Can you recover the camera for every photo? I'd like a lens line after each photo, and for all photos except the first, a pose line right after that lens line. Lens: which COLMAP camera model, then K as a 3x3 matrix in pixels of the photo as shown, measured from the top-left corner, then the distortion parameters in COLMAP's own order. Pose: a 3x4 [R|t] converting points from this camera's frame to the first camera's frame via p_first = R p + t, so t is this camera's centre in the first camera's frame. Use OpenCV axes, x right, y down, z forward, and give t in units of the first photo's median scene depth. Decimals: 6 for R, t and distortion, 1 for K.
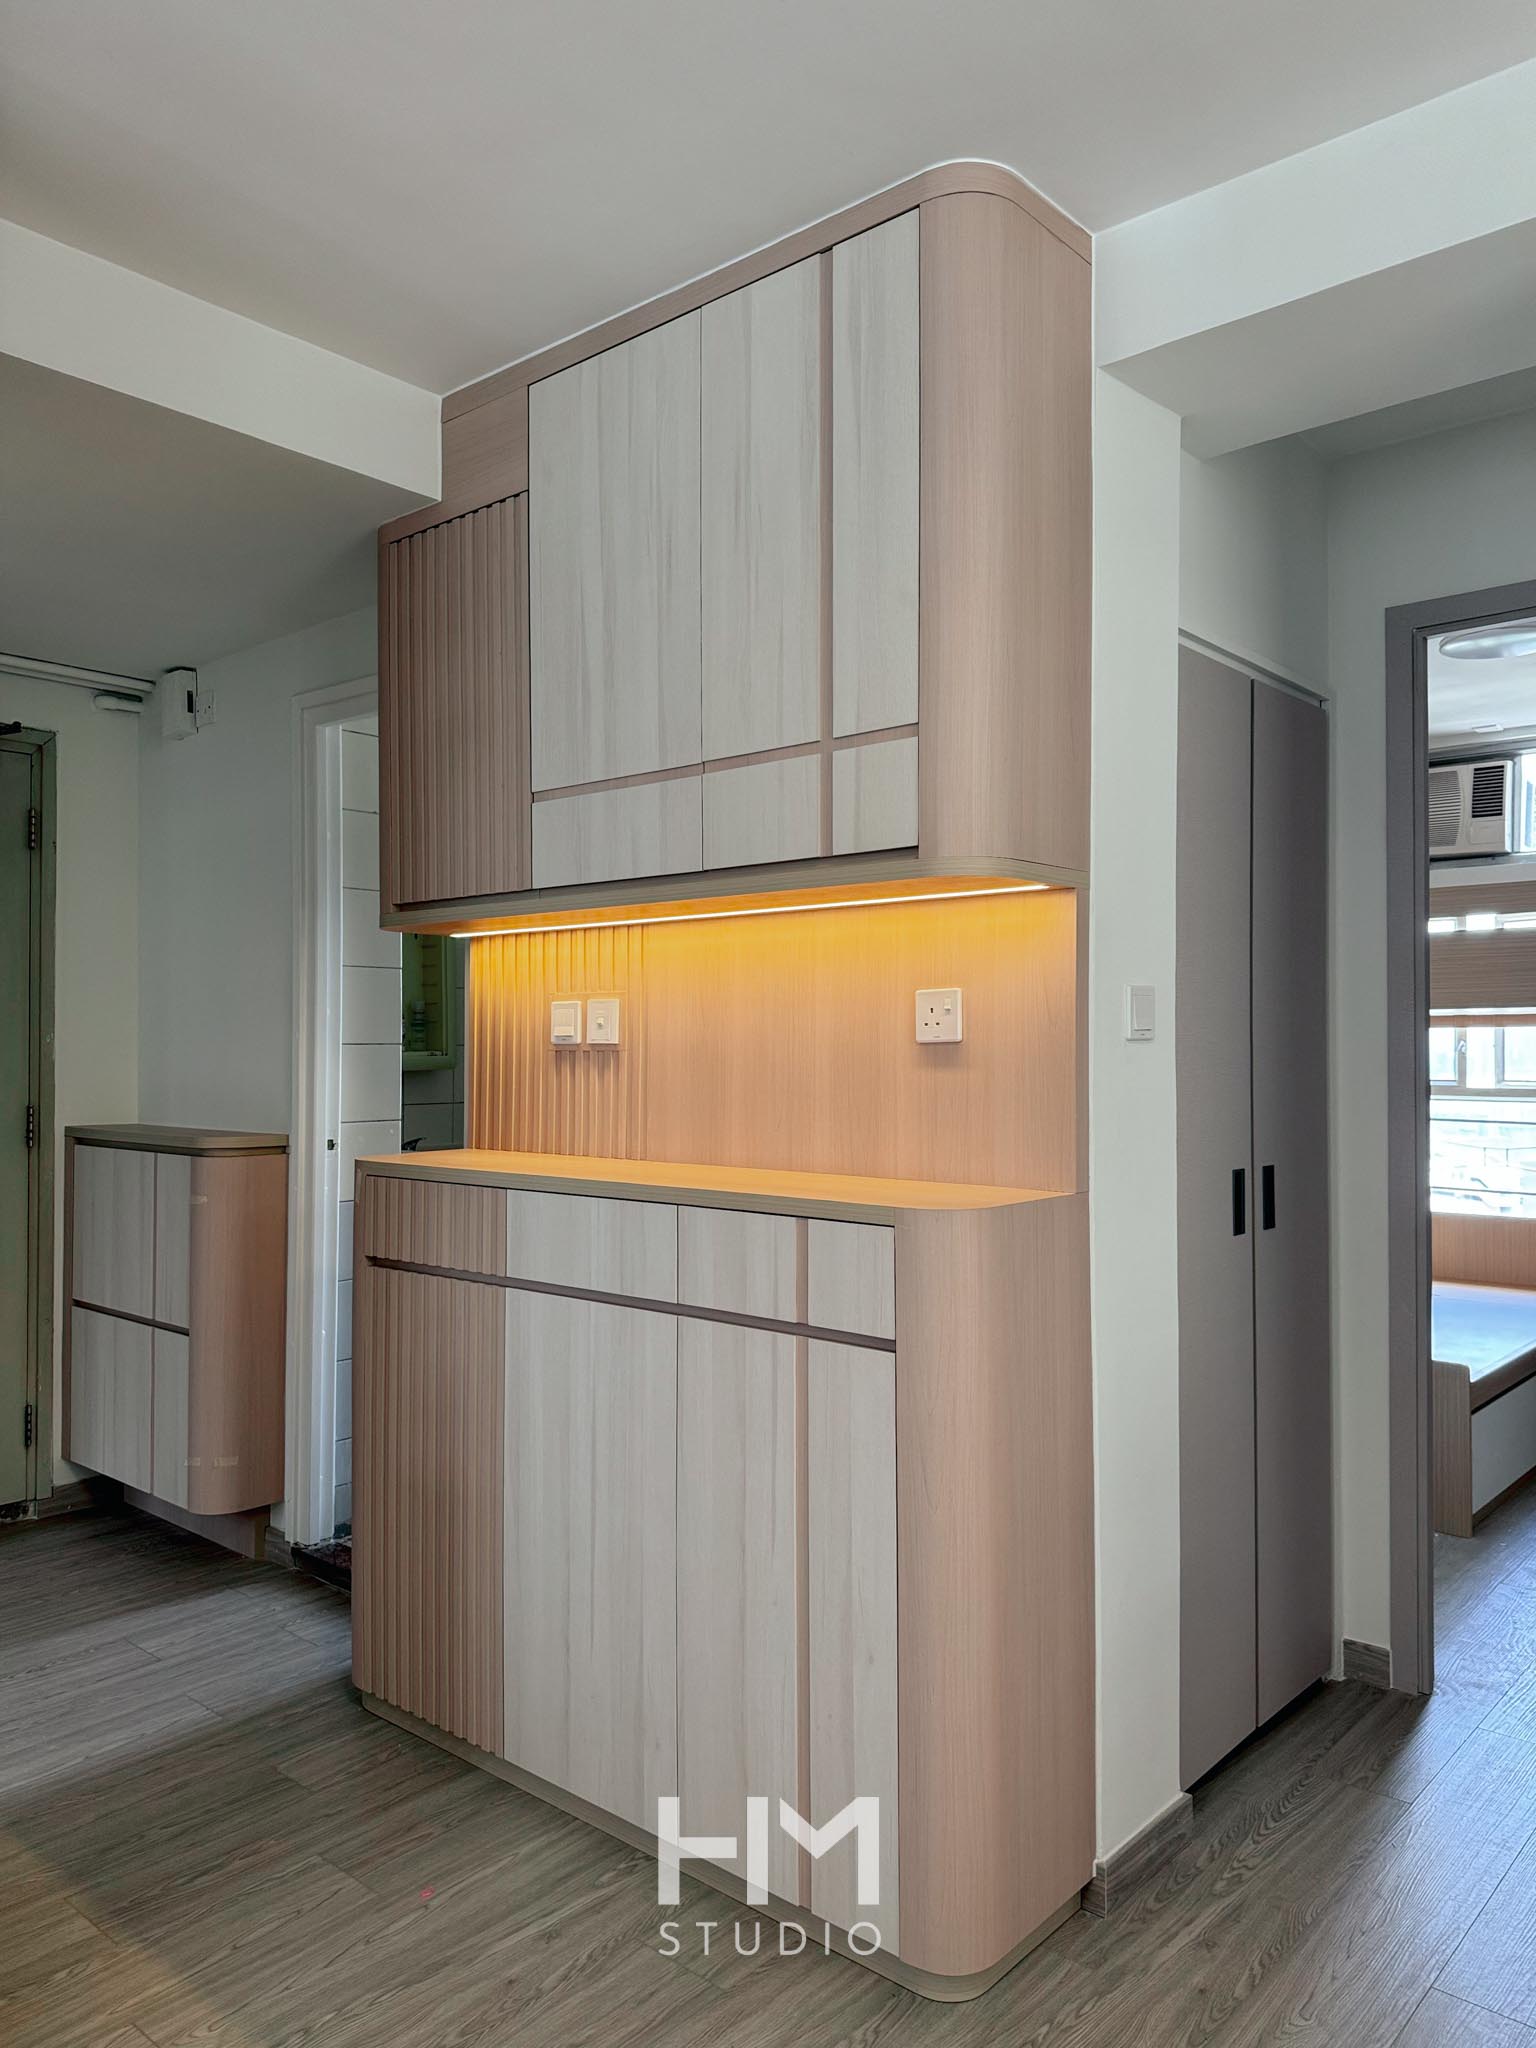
lens RADIAL K [[1458.3, 0, 793.3], [0, 1458.3, 1029.9], [0, 0, 1]] dist [0.049325, -0.050781]
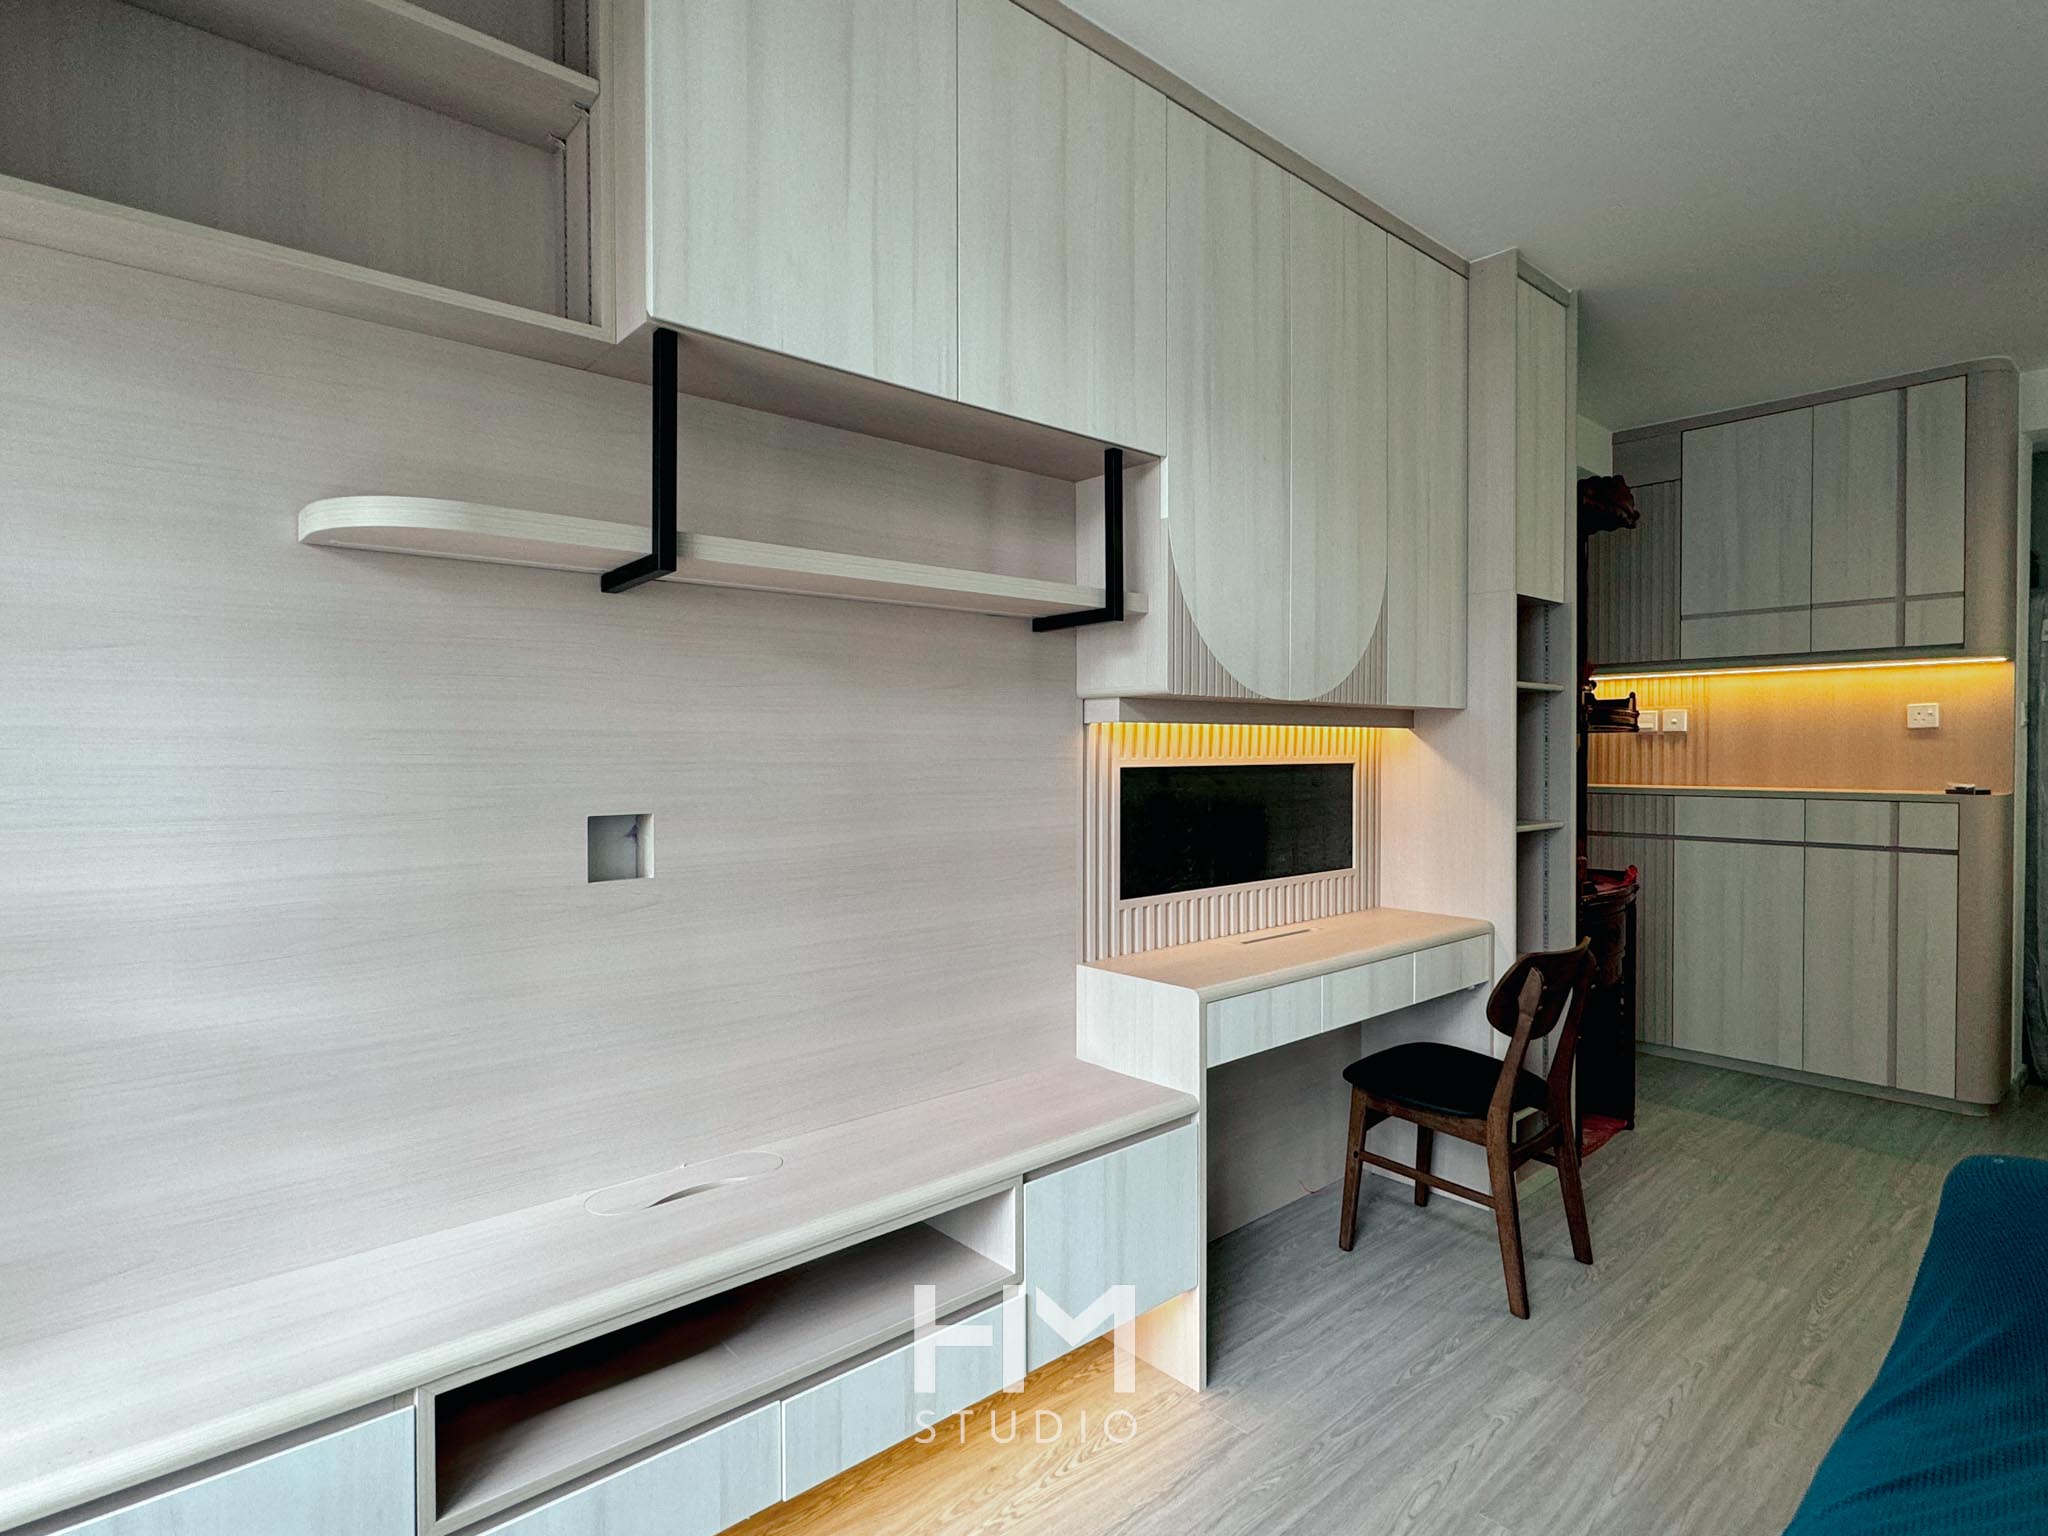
lens RADIAL K [[1084.2, 0, 993.4], [0, 1084.2, 761.7], [0, 0, 1]] dist [-0.011882, 0.008499]
pose [[0.990245, 0.000646, -0.139332, -1.000079], [0.001811, 0.999845, 0.017510, 0.026187], [0.139322, -0.017592, 0.990091, -0.775147]]
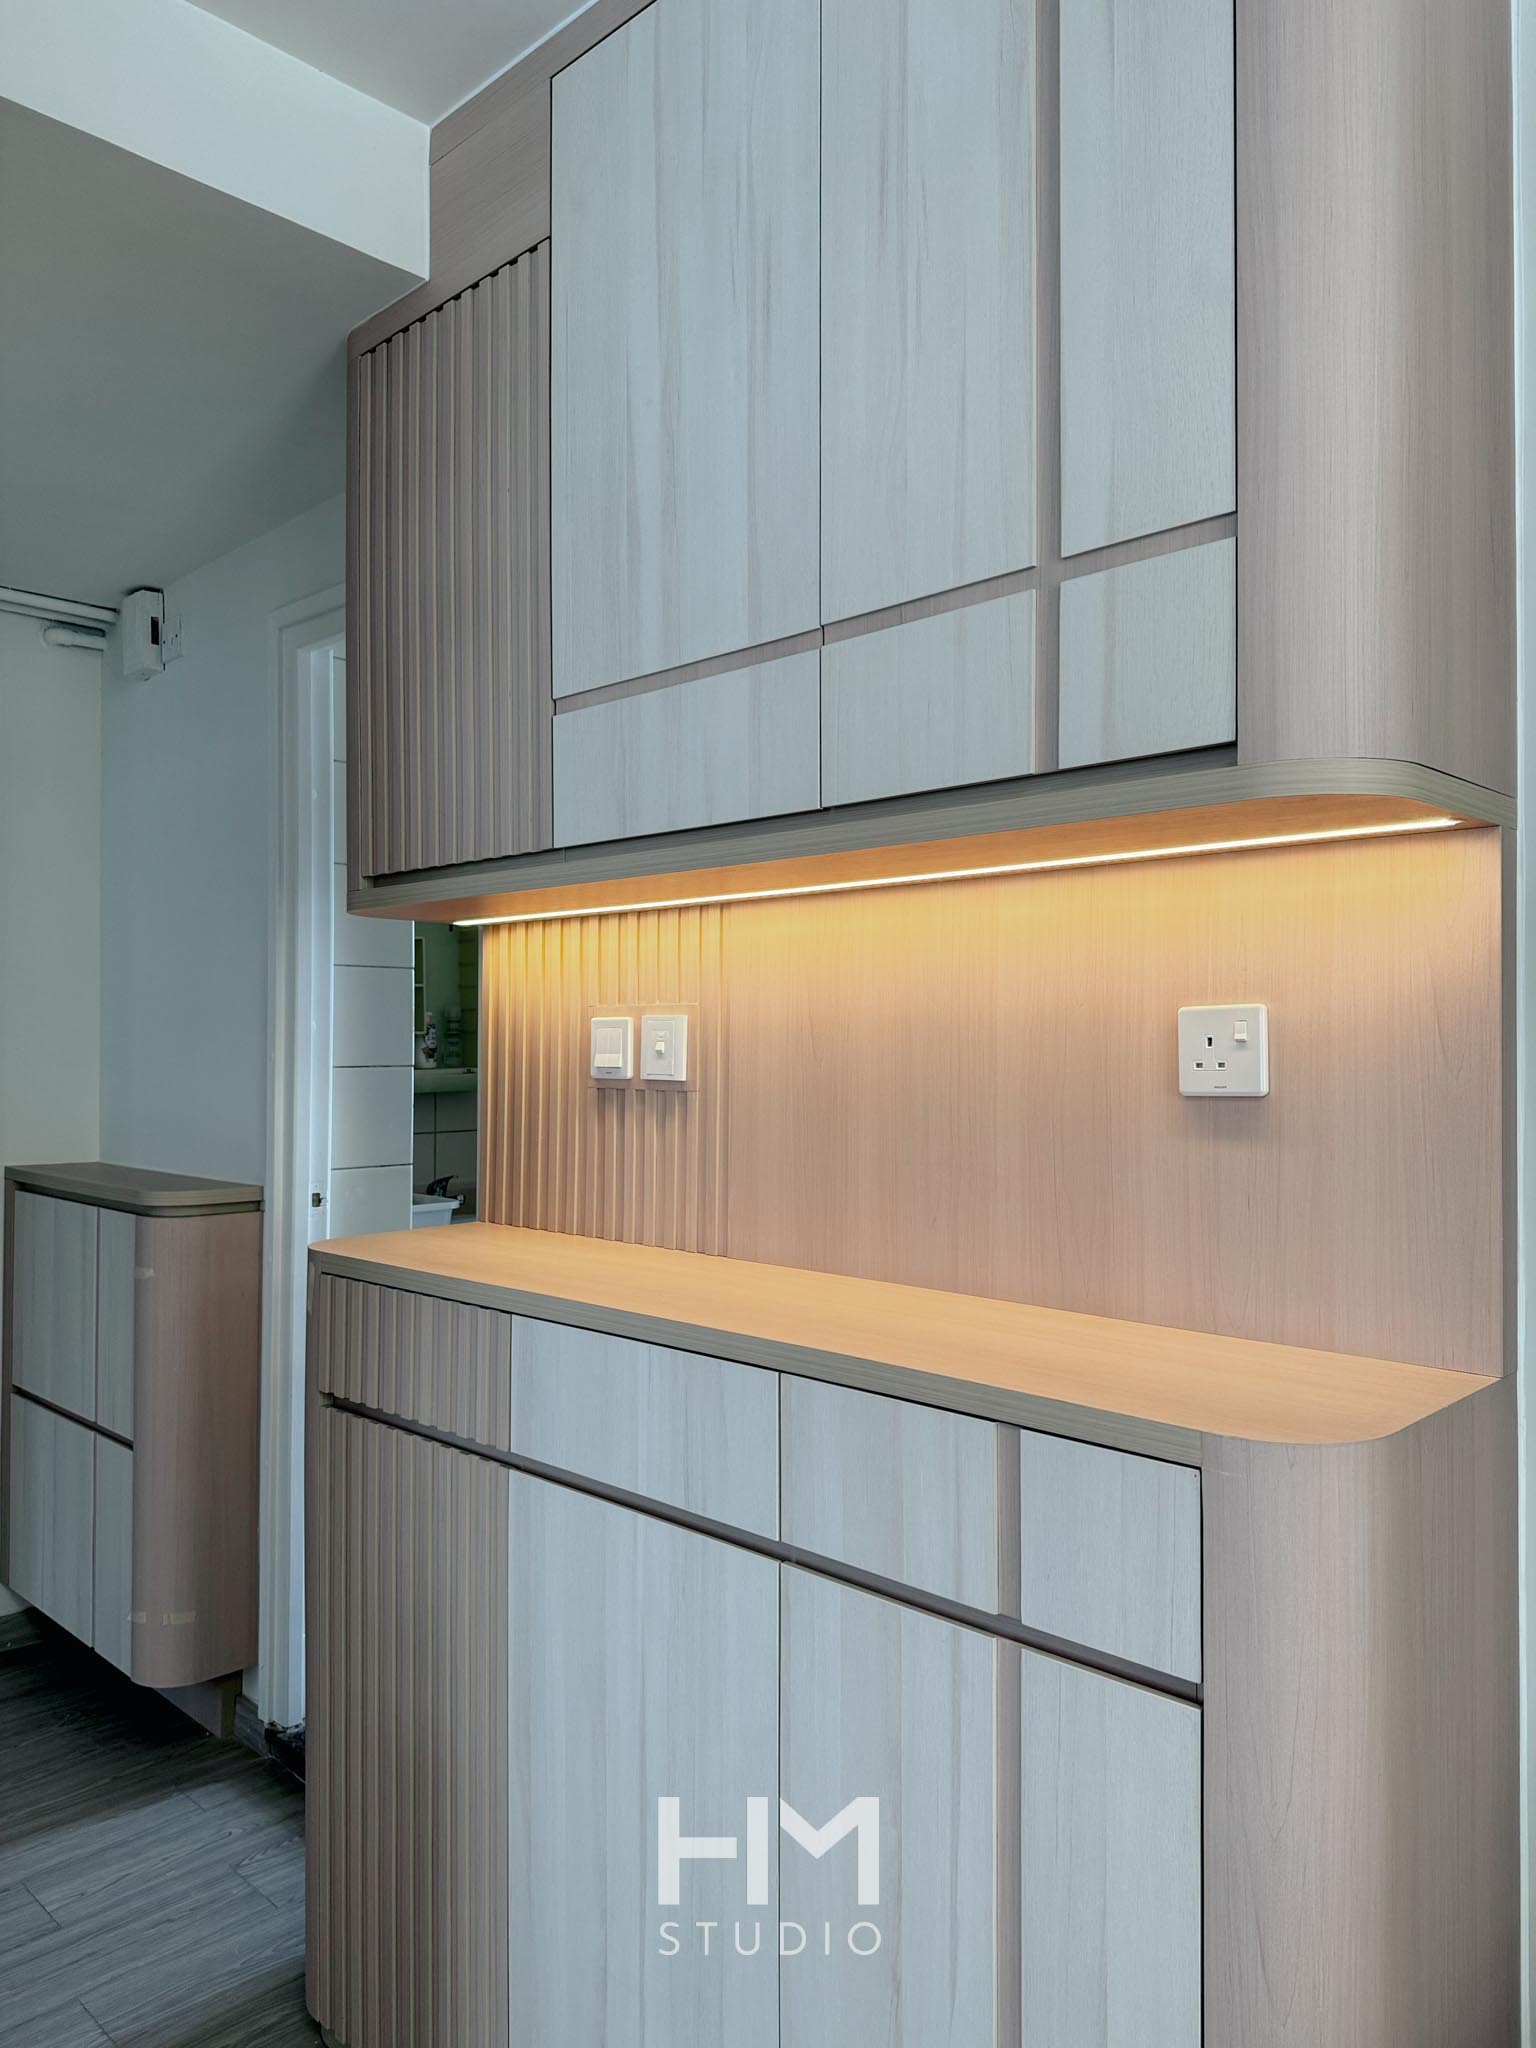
lens RADIAL K [[1458.3, 0, 759.5], [0, 1458.3, 1013.6], [0, 0, 1]] dist [0.049325, -0.050781]
pose [[0.996801, 0.000290, -0.079929, -0.036509], [-0.000864, 0.999974, -0.007148, -0.018768], [0.079925, 0.007195, 0.996775, 0.369938]]
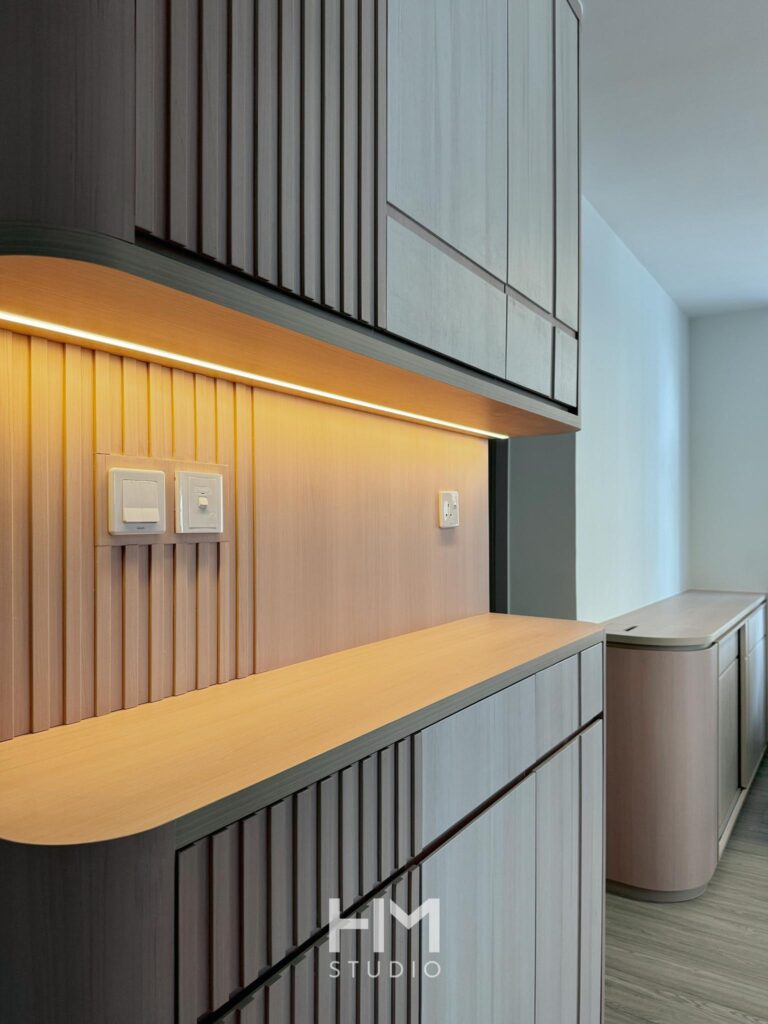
lens RADIAL K [[729.2, 0, 387.8], [0, 729.2, 519.2], [0, 0, 1]] dist [0.049325, -0.050781]
pose [[-0.143804, 0.002410, 0.989603, -0.566536], [-0.010129, 0.999941, -0.003908, 0.003439], [-0.989554, -0.010586, -0.143771, 1.079073]]
